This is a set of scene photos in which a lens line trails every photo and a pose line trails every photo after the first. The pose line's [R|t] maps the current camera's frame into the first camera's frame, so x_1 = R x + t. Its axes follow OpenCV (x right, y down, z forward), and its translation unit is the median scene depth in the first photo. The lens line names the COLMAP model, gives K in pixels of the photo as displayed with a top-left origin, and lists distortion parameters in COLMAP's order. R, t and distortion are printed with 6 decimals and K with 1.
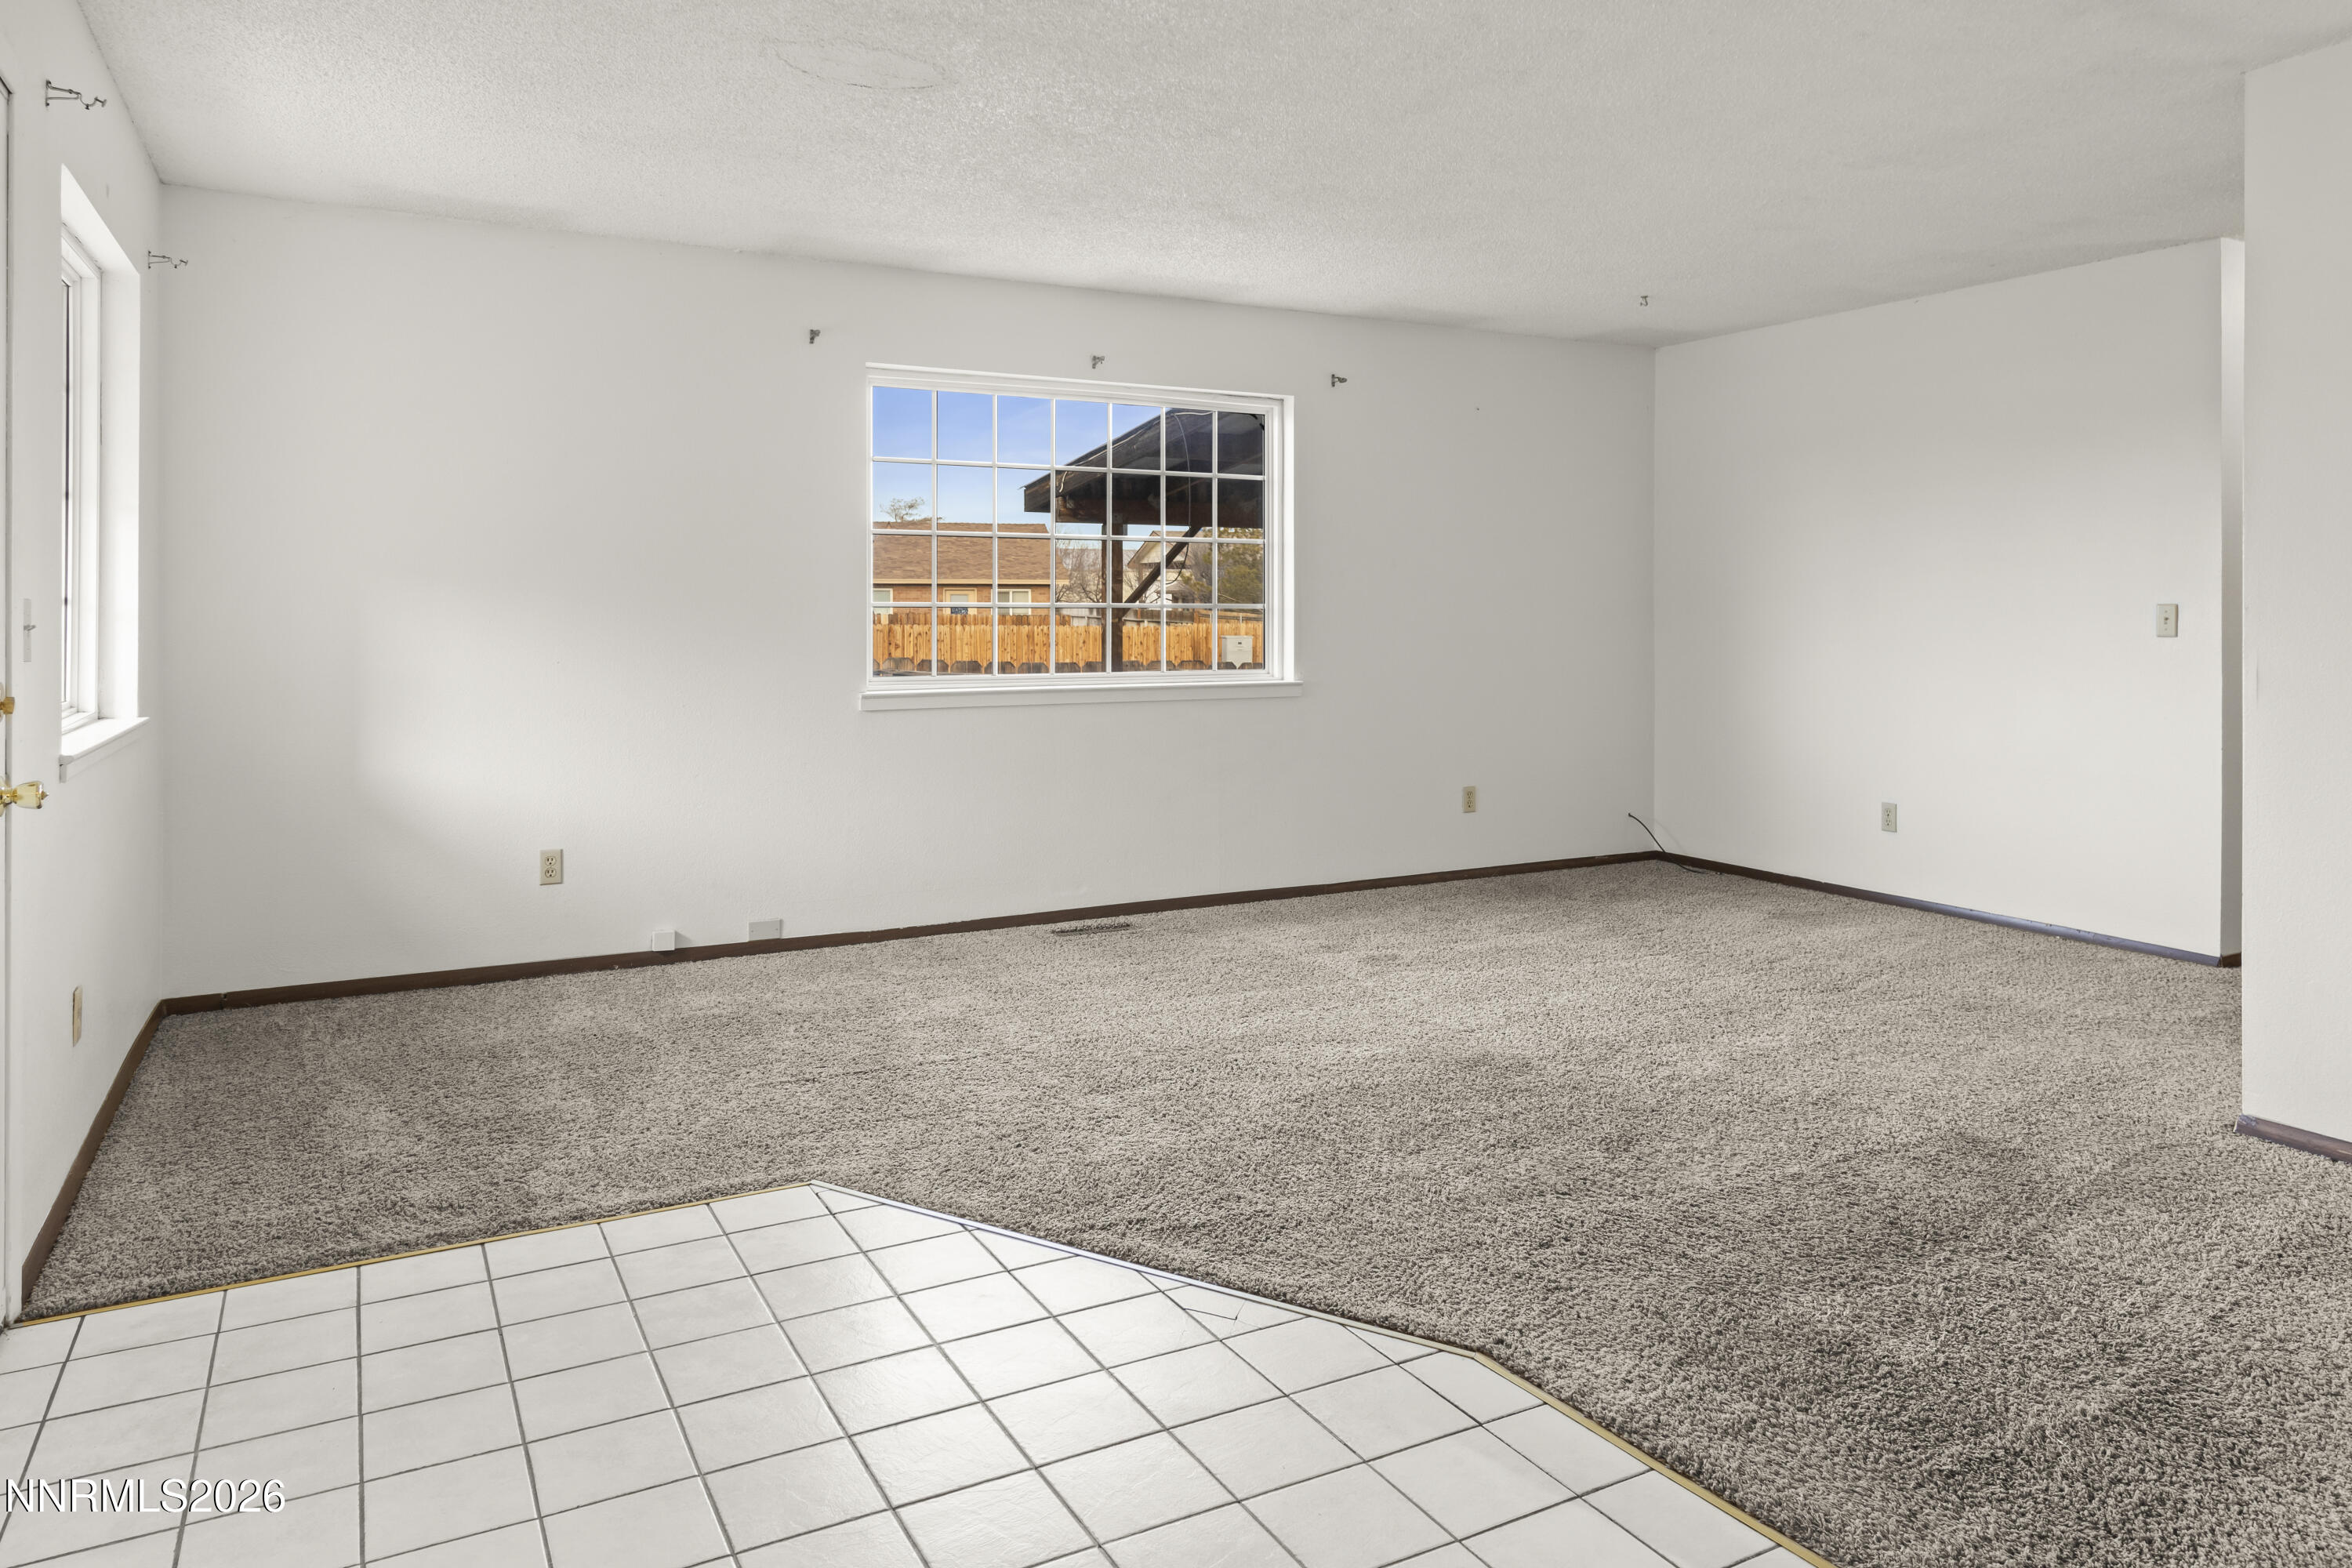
lens RADIAL K [[1527.3, 0, 1182.3], [0, 1527.3, 641.7], [0, 0, 1]] dist [-0.030245, 0.008140]
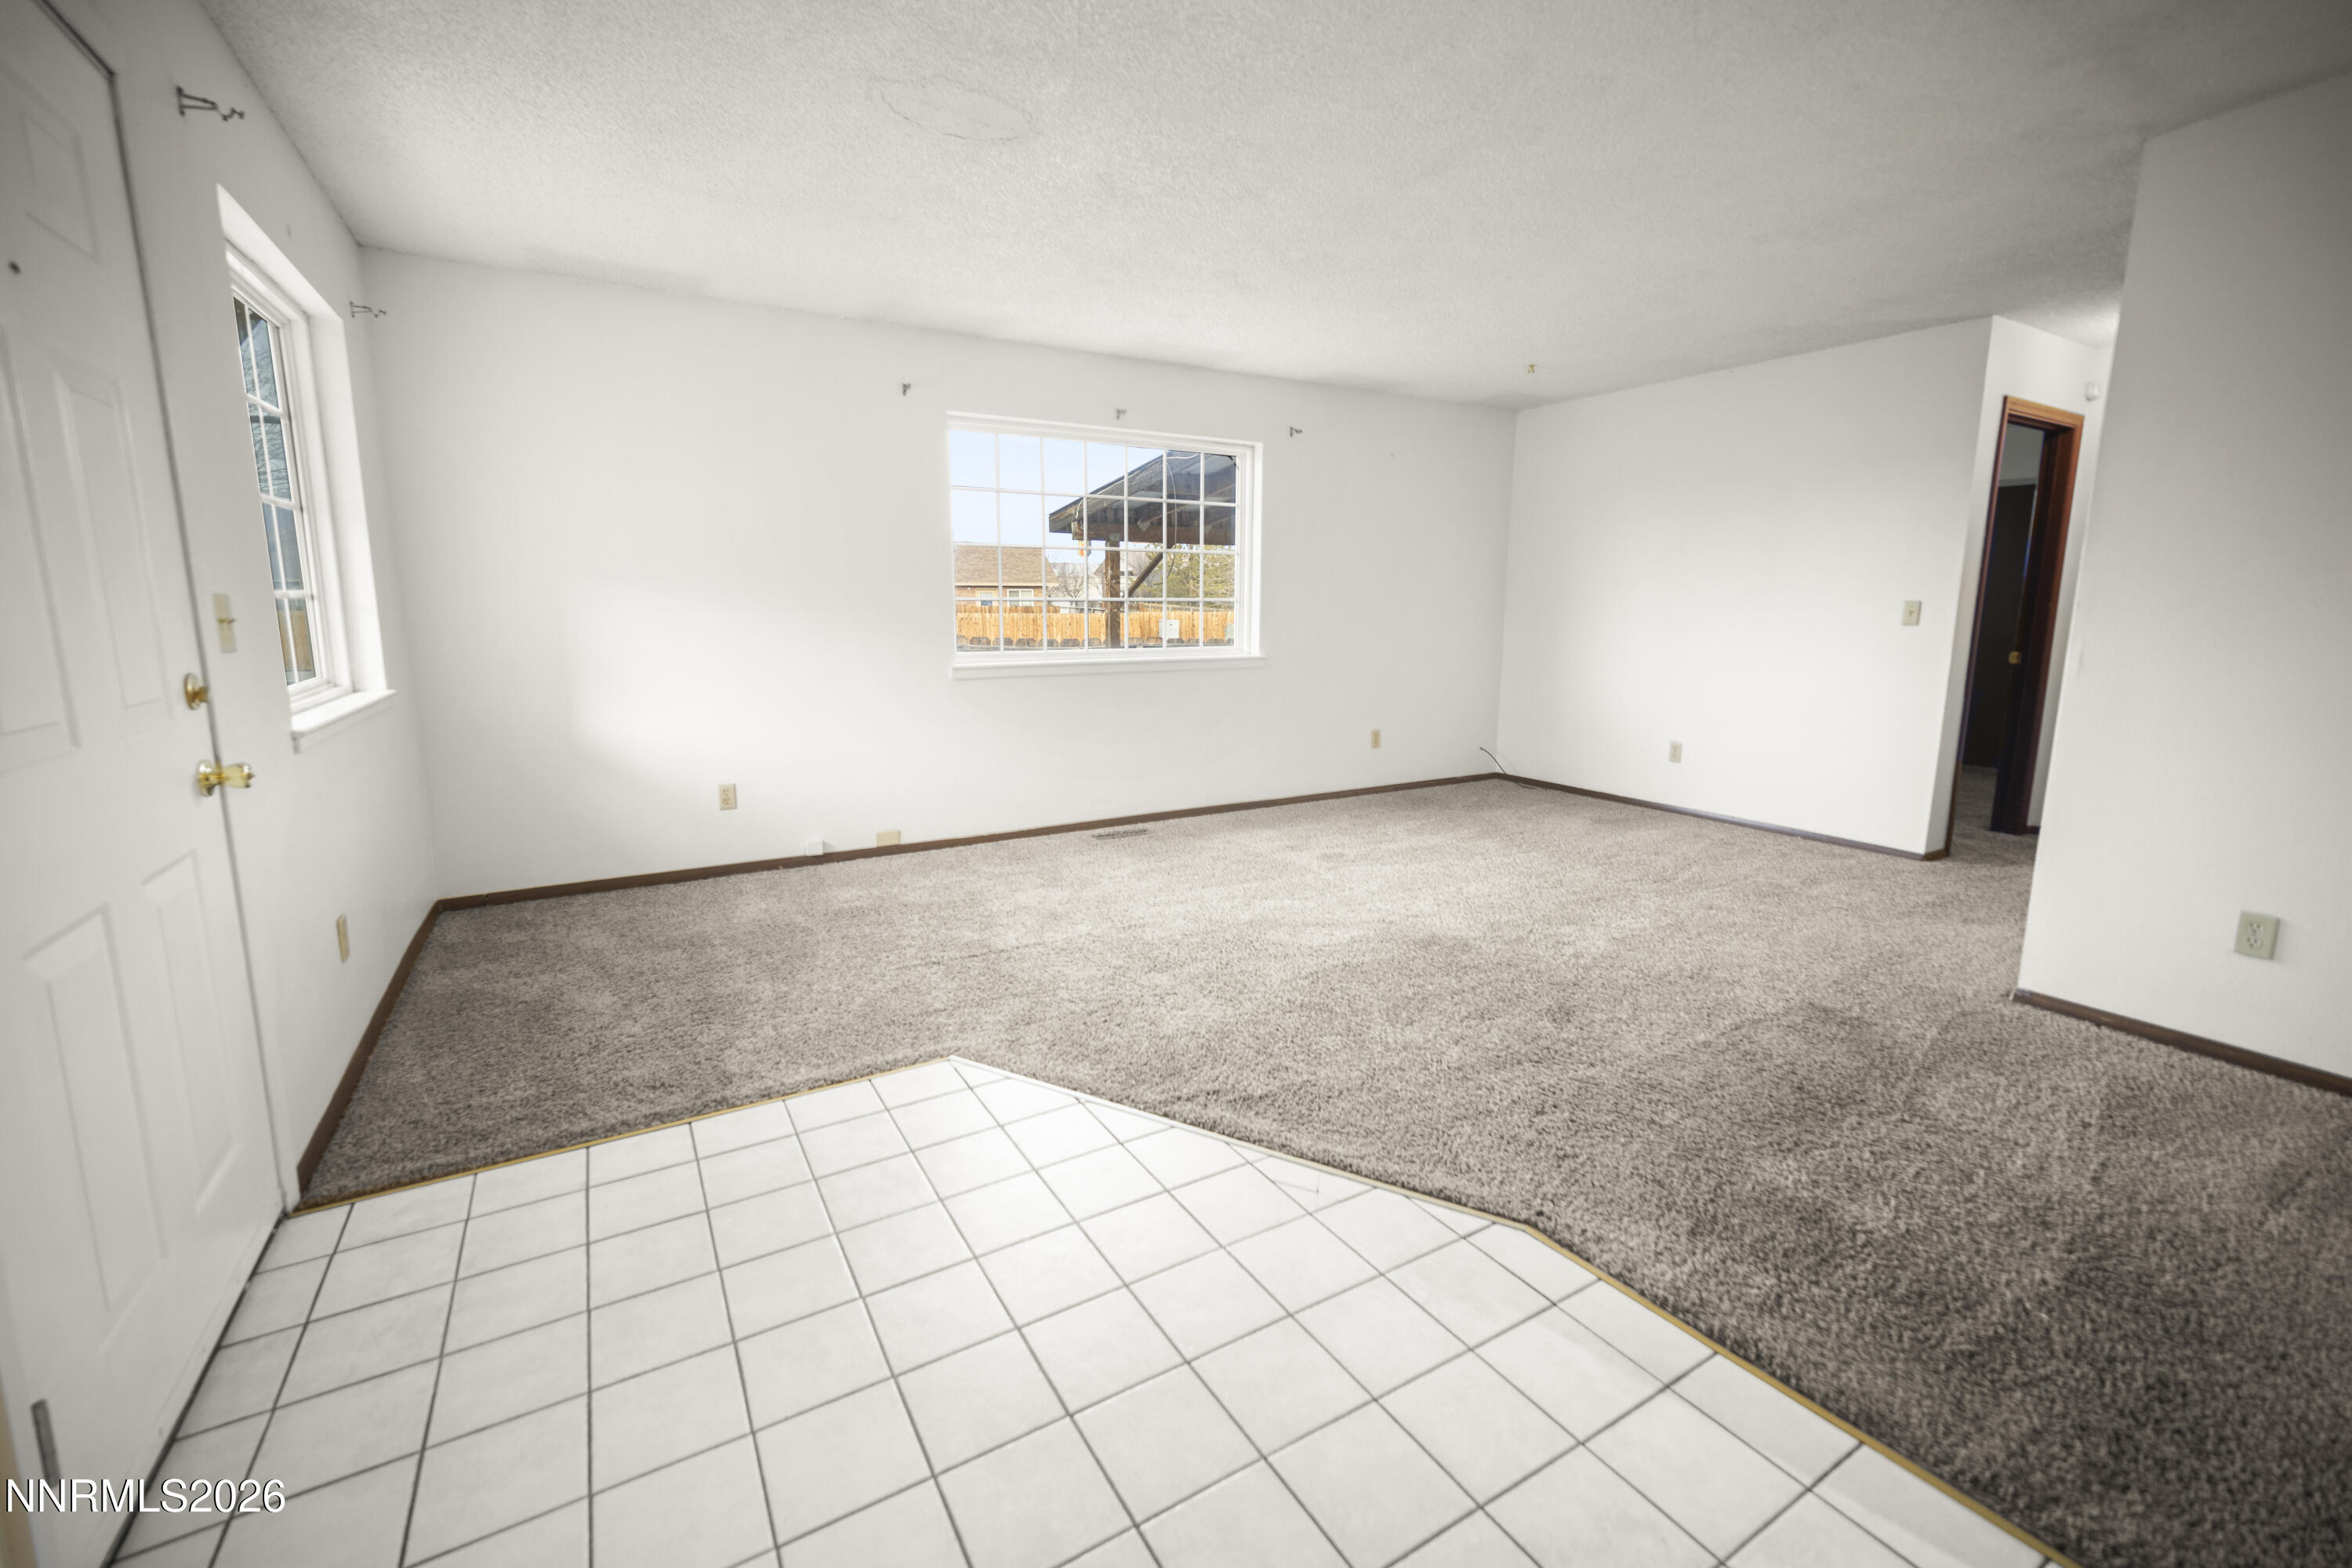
lens RADIAL K [[996.2, 0, 1176.0], [0, 996.2, 784.0], [0, 0, 1]] dist [-0.011390, -0.000280]
pose [[0.999452, -0.005258, 0.032691, -0.080592], [0.000043, 0.987515, 0.157523, -0.004267], [-0.033111, -0.157435, 0.986974, 0.205064]]
